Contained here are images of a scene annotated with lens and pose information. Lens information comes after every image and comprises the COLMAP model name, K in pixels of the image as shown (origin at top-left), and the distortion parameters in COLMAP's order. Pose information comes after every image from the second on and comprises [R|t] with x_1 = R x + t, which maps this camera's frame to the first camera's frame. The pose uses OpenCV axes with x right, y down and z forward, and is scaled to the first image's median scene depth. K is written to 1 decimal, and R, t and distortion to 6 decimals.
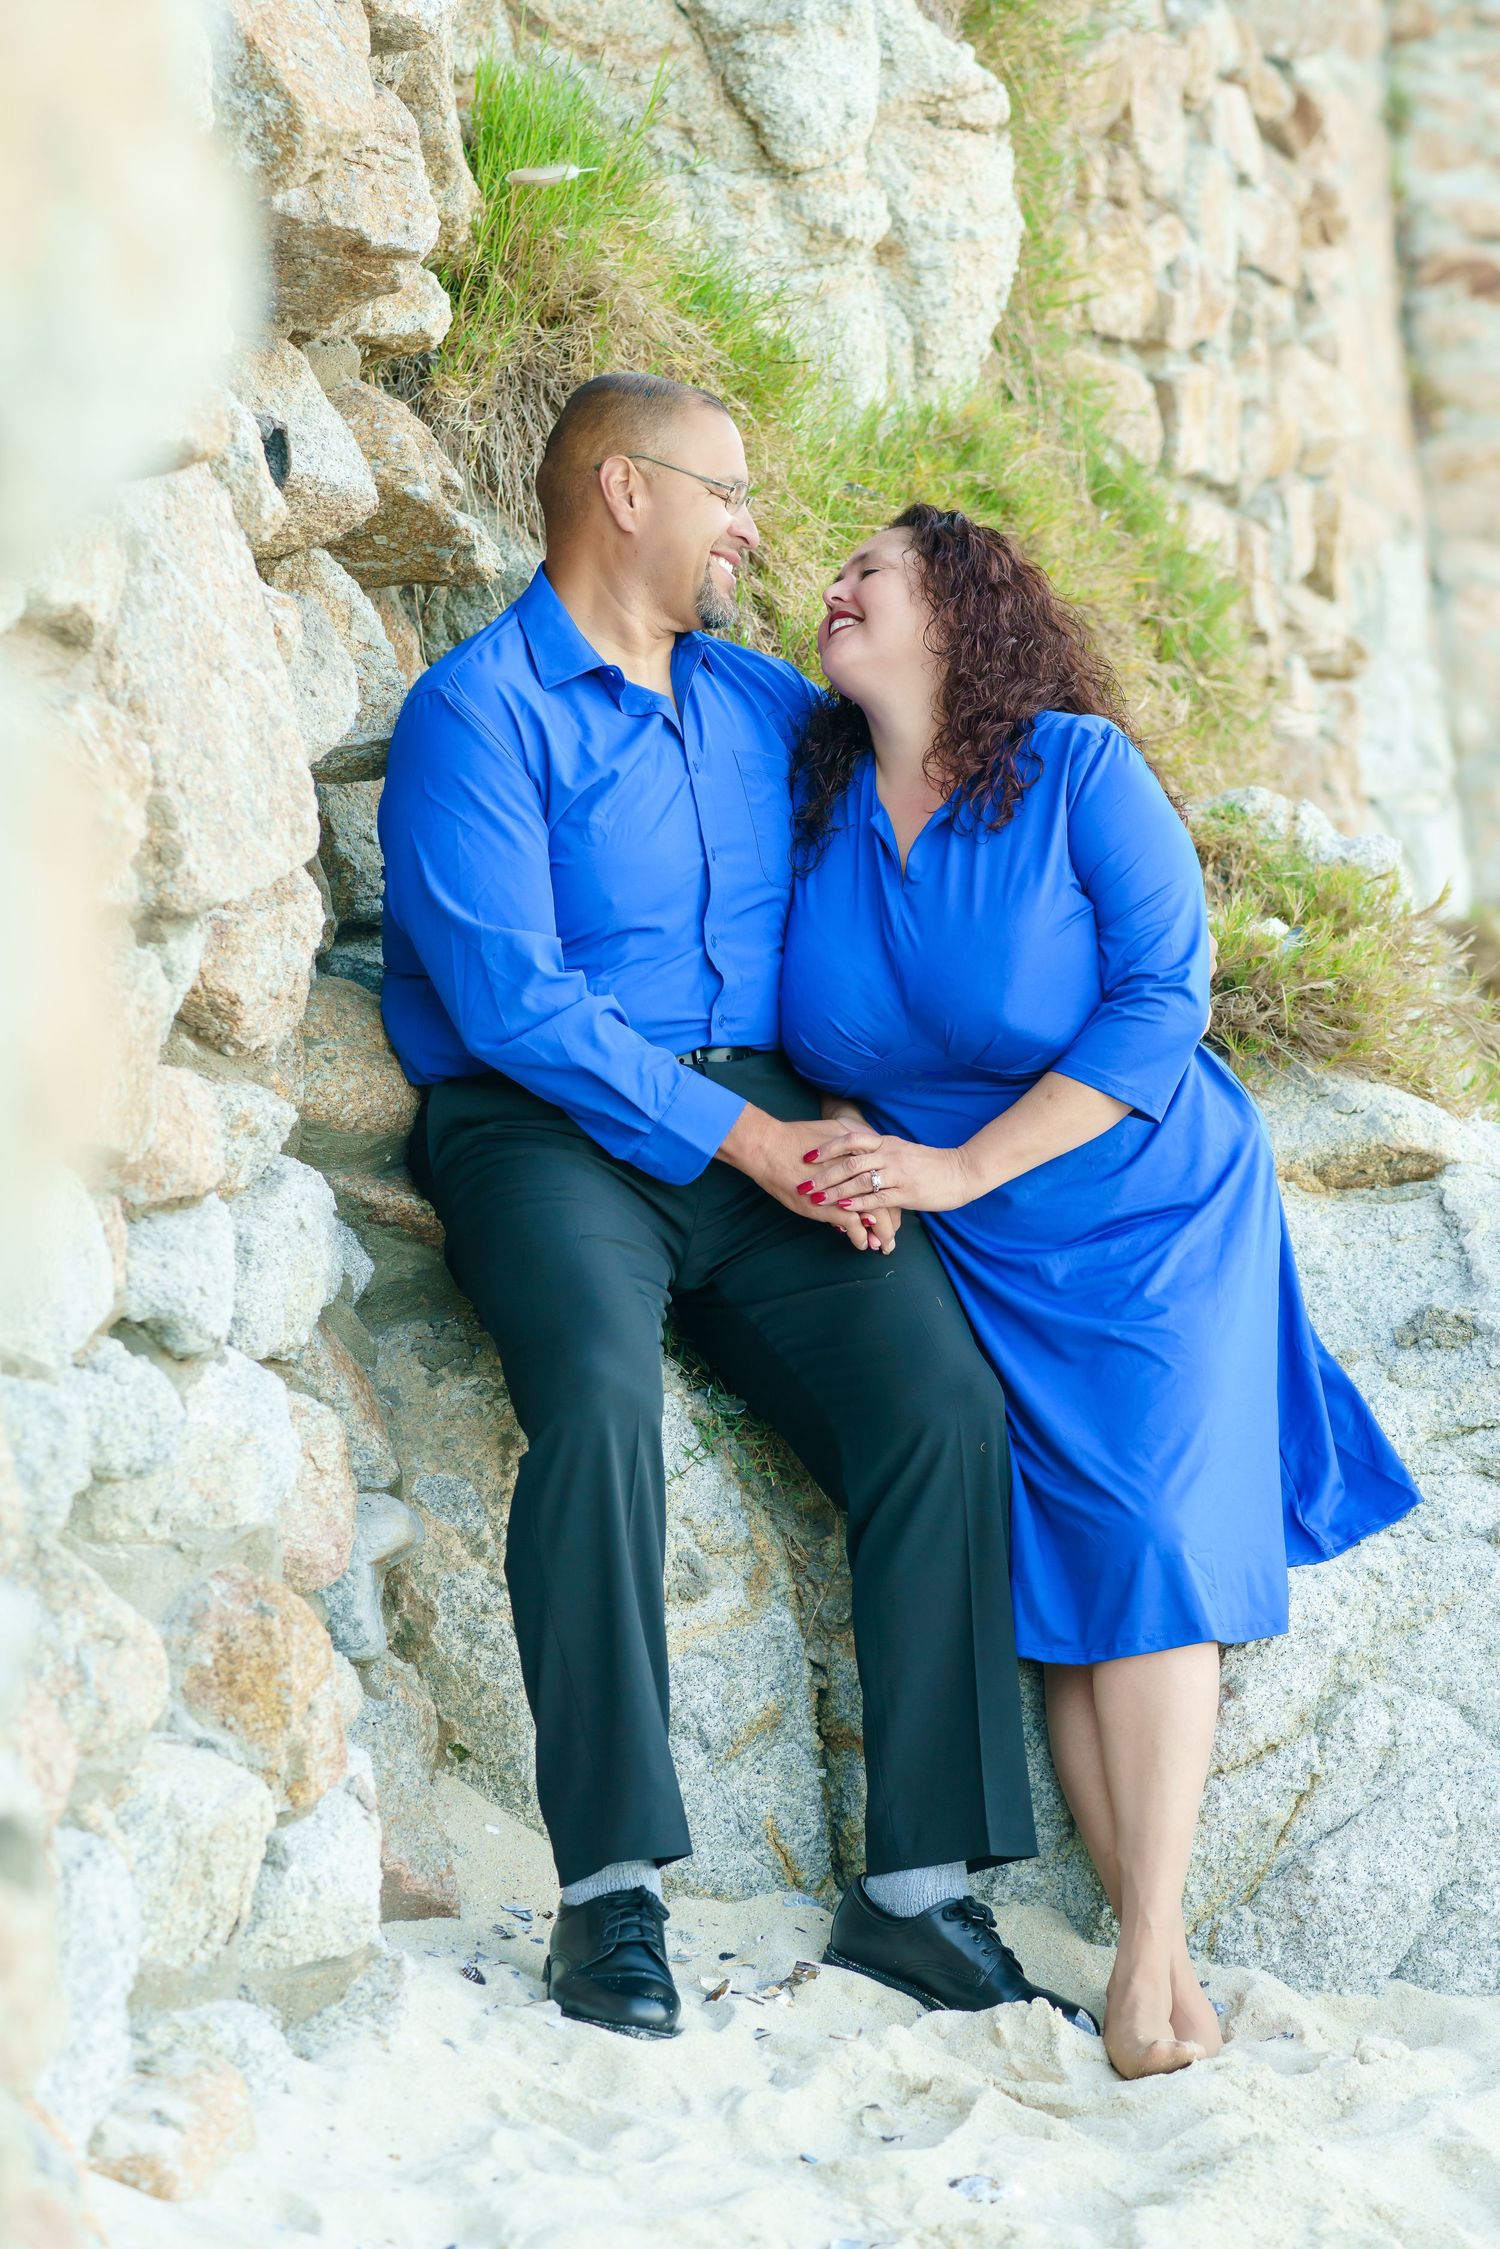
lens RADIAL K [[5622.1, 0, 750.0], [0, 5622.1, 1124.5], [0, 0, 1]] dist [0.067126, -1.015959]
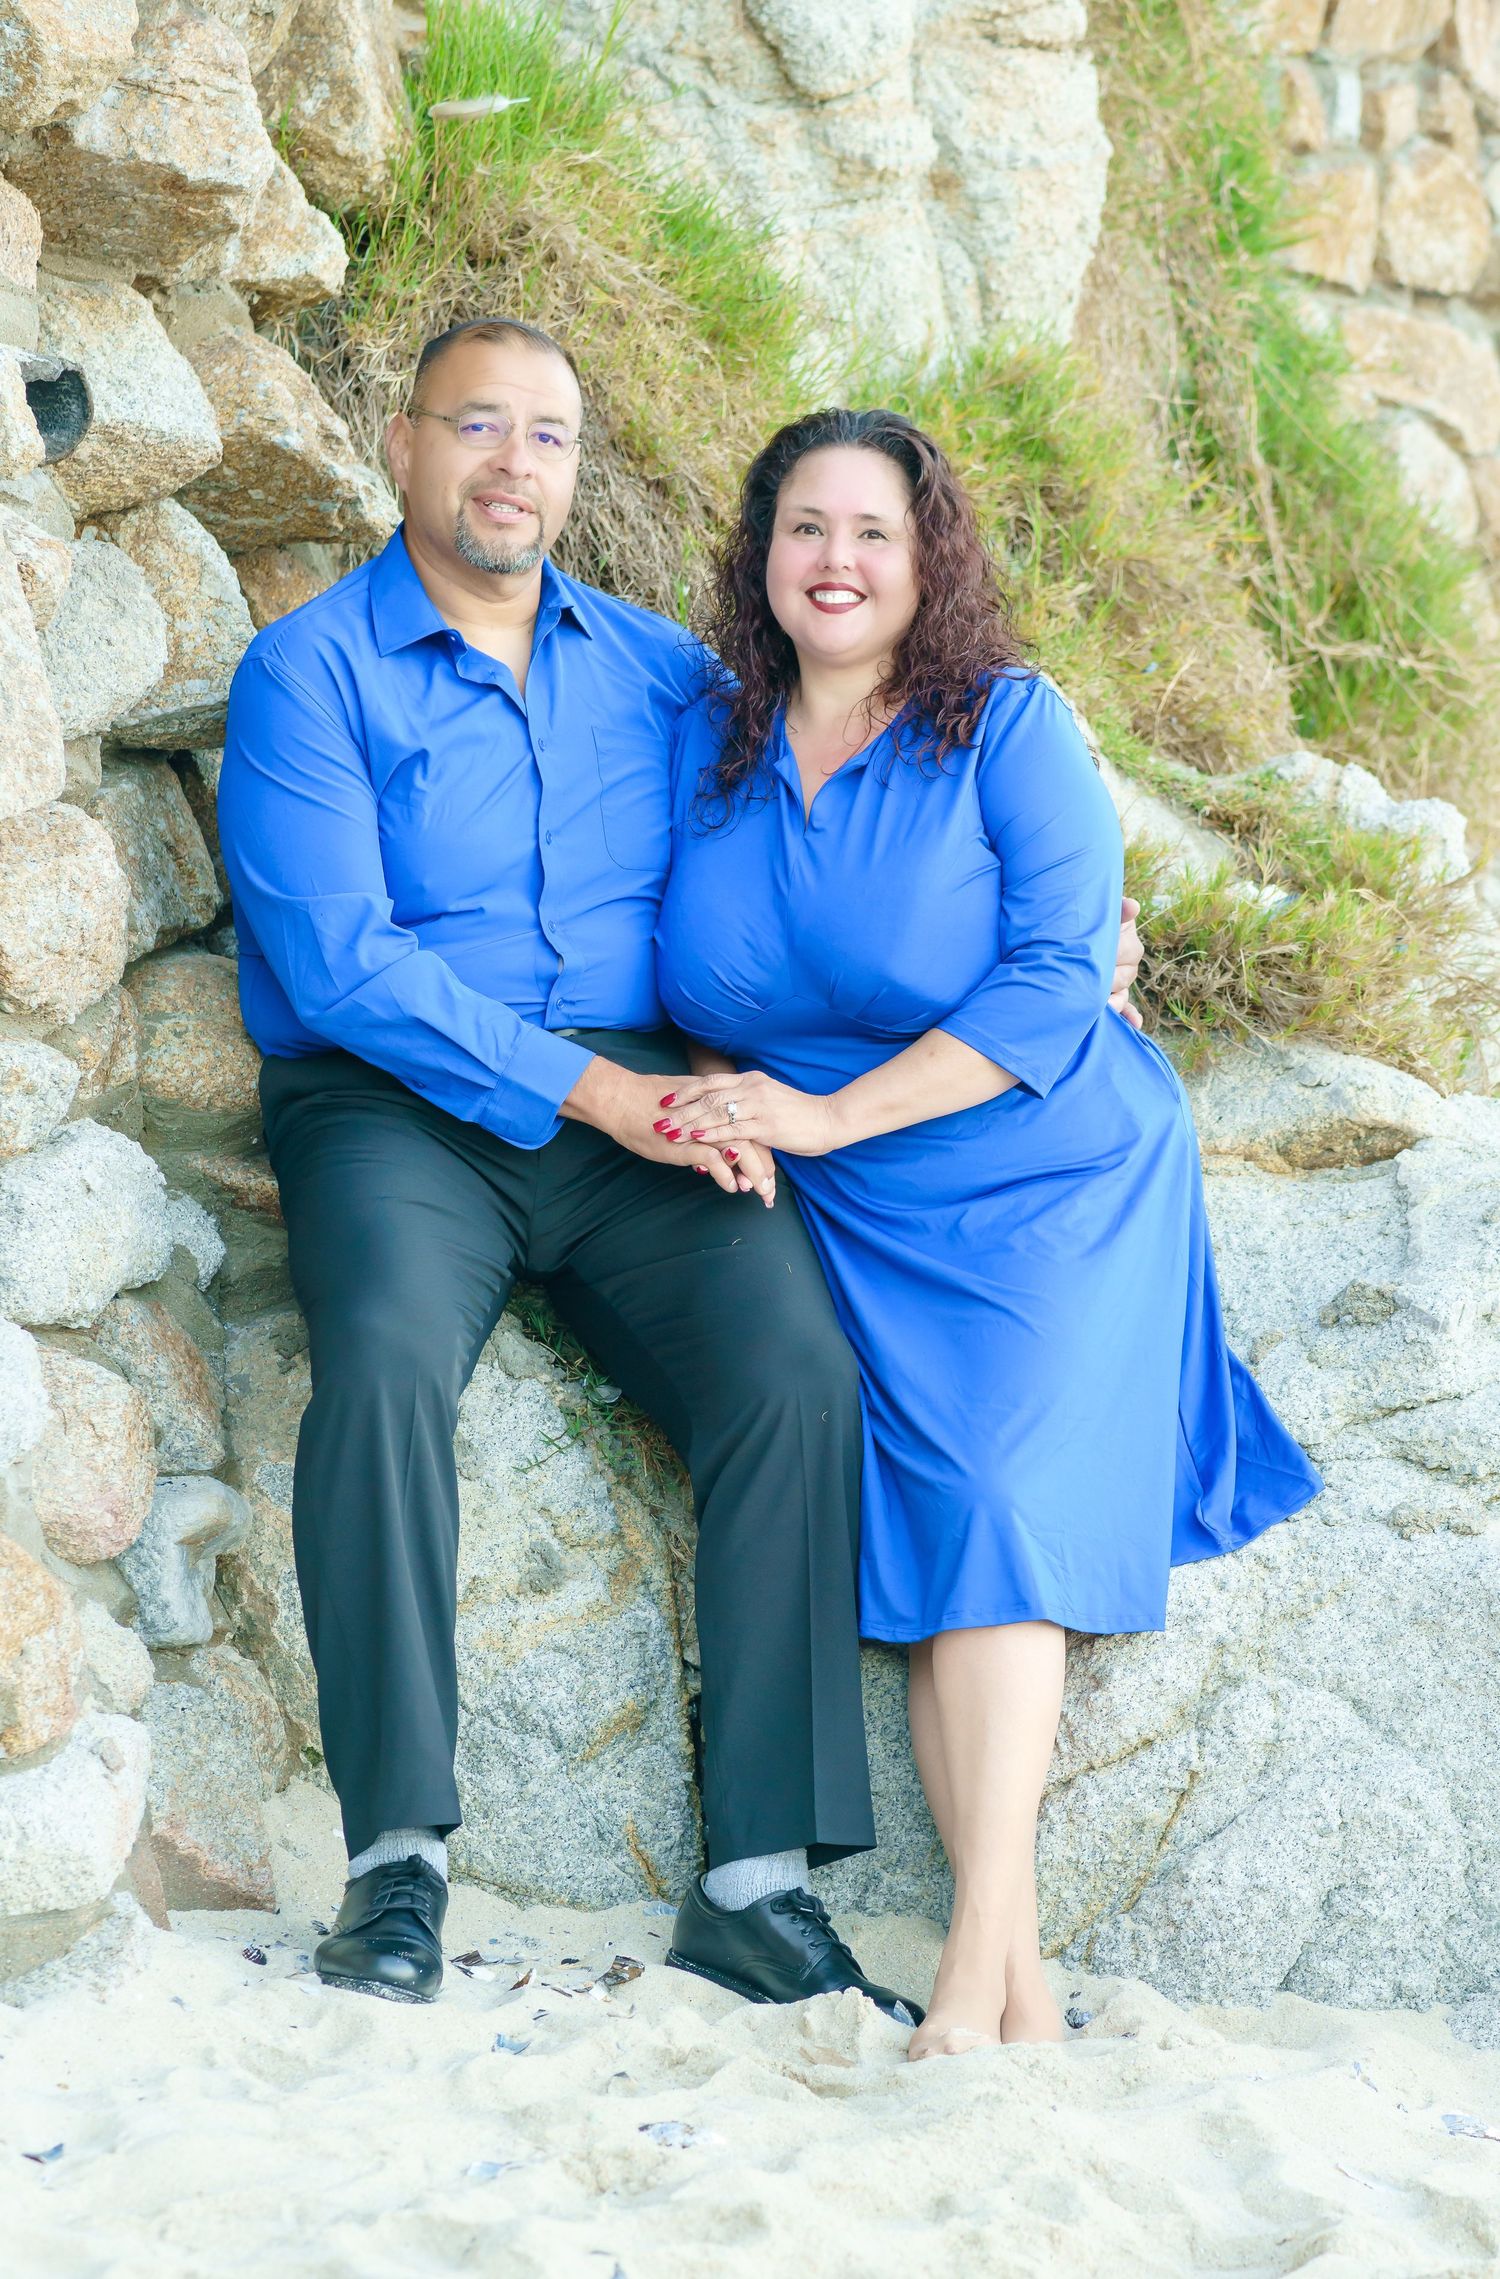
lens RADIAL K [[7390.3, 0, 751.0], [0, 7390.3, 1330.7], [0, 0, 1]] dist [0.040900, -0.601285]
pose [[0.987109, -0.012532, -0.159560, 0.221300], [0.009998, 0.999811, -0.016677, 0.060886], [0.159739, 0.014867, 0.987047, -0.223829]]
